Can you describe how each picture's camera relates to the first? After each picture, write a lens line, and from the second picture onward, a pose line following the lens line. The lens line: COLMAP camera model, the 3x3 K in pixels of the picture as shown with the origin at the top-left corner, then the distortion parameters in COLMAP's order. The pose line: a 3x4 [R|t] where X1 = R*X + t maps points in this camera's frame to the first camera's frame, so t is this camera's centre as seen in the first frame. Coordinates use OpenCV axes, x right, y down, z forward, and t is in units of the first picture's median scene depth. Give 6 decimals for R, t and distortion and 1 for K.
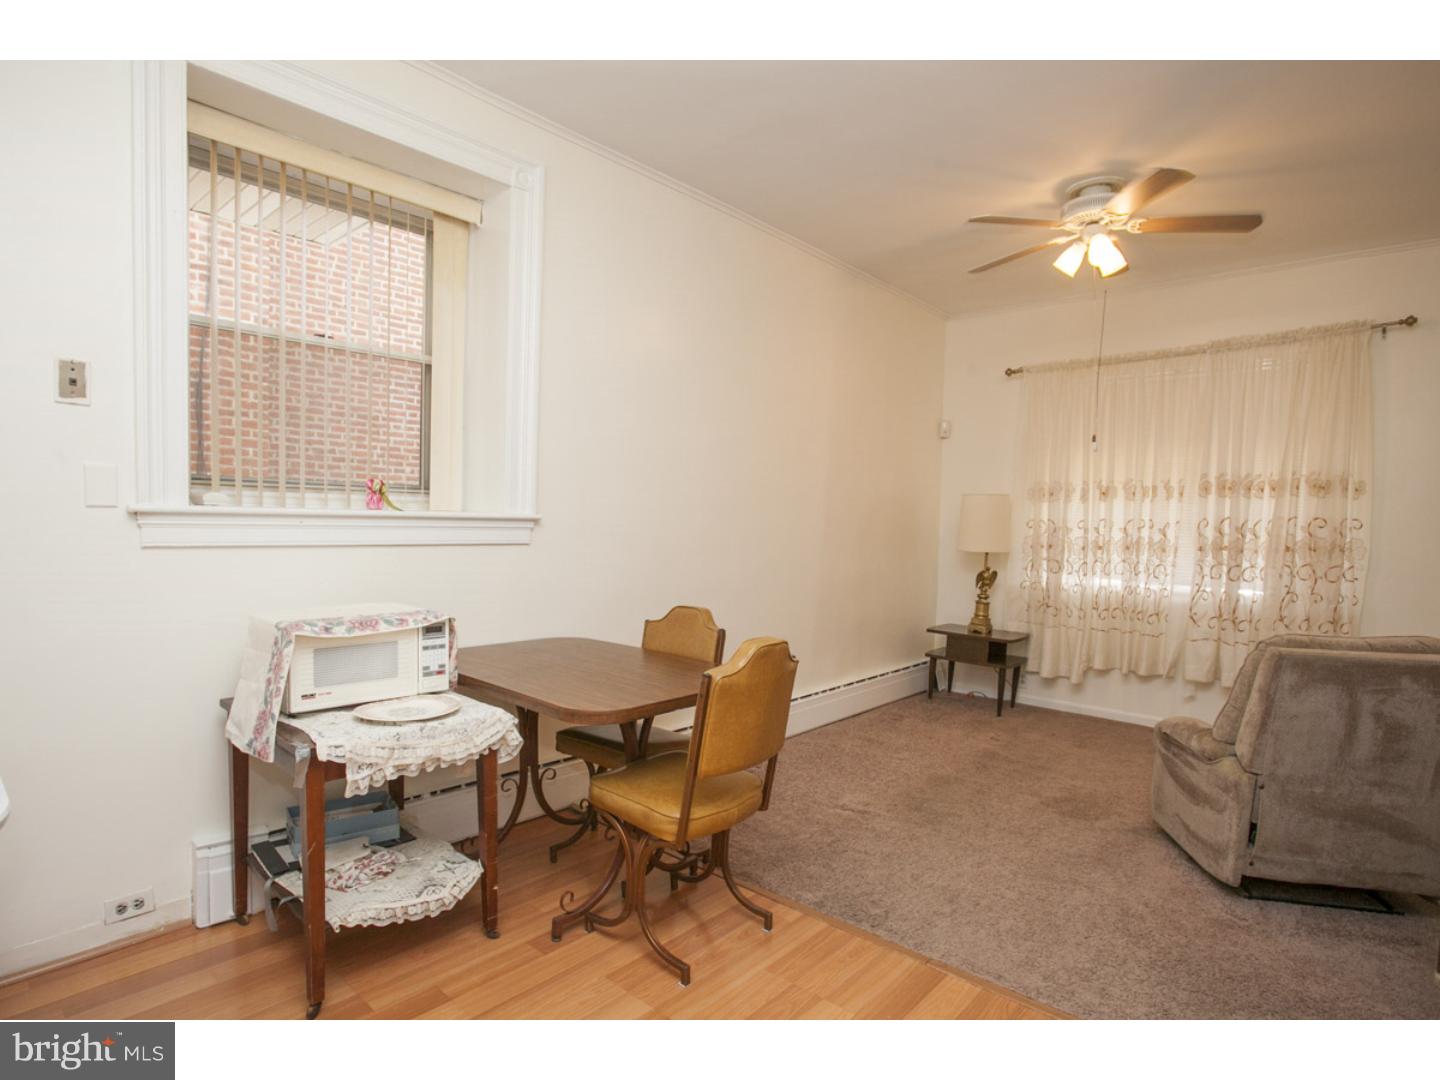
lens RADIAL K [[778.9, 0, 720.0], [0, 778.9, 540.0], [0, 0, 1]] dist [-0.001173, 0.000013]
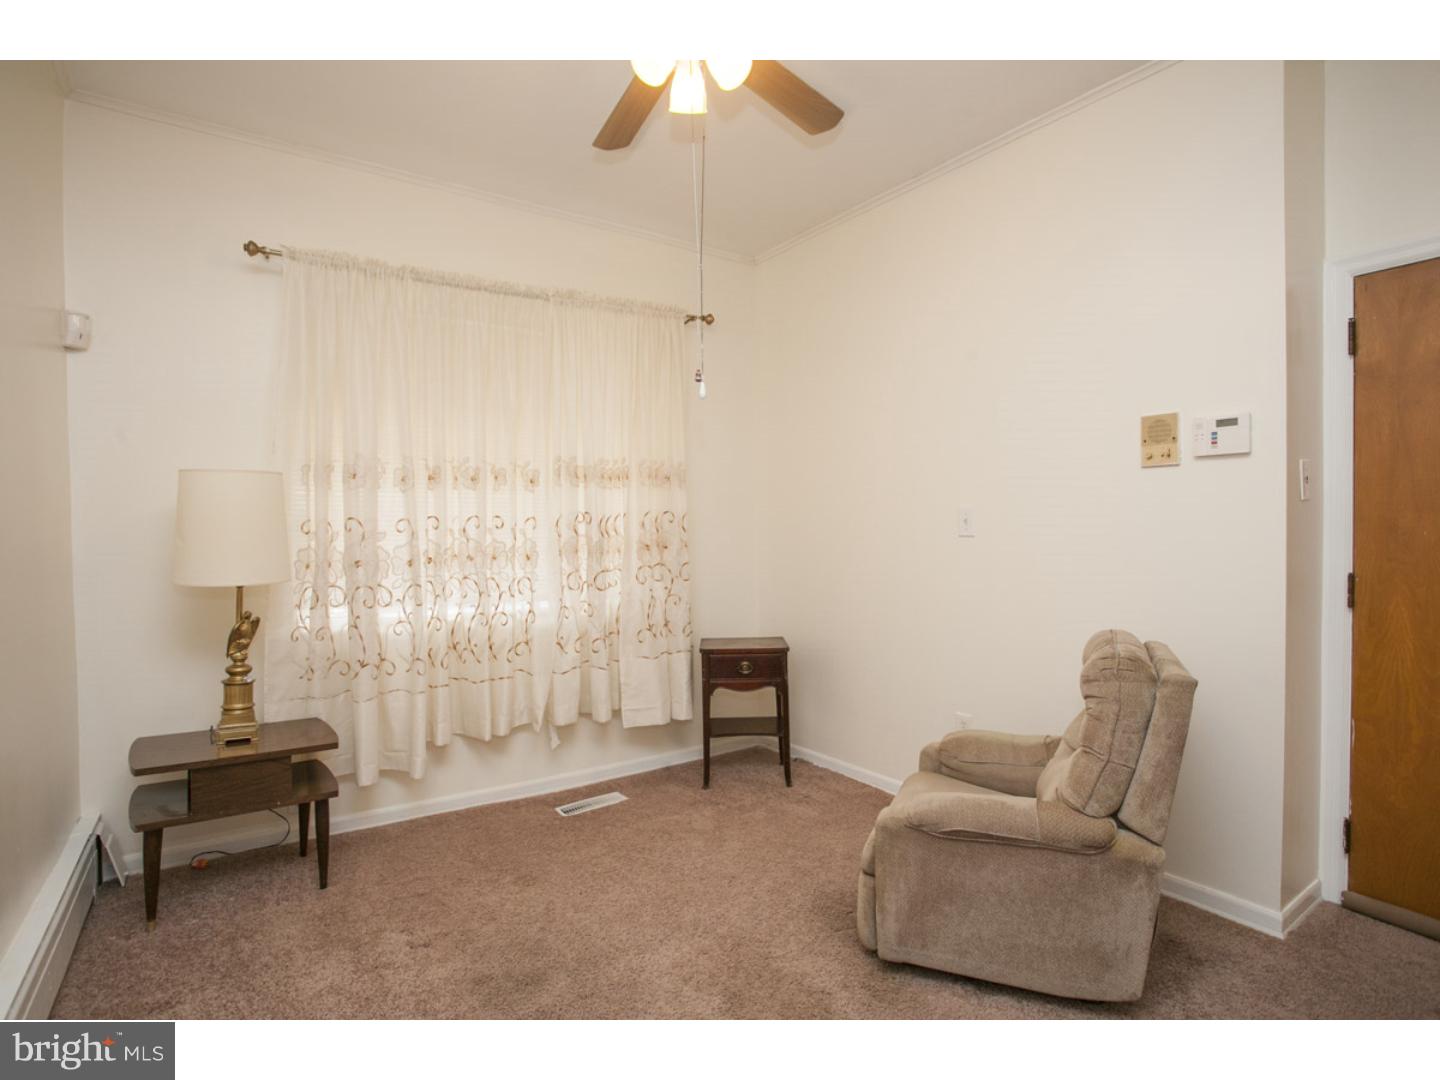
lens RADIAL K [[744.4, 0, 720.0], [0, 744.4, 540.0], [0, 0, 1]] dist [-0.020290, 0.000472]
pose [[0.252113, -0.036133, 0.967023, -0.052227], [0.043320, 0.998722, 0.026024, -0.012746], [-0.966728, 0.035330, 0.253356, 0.603237]]
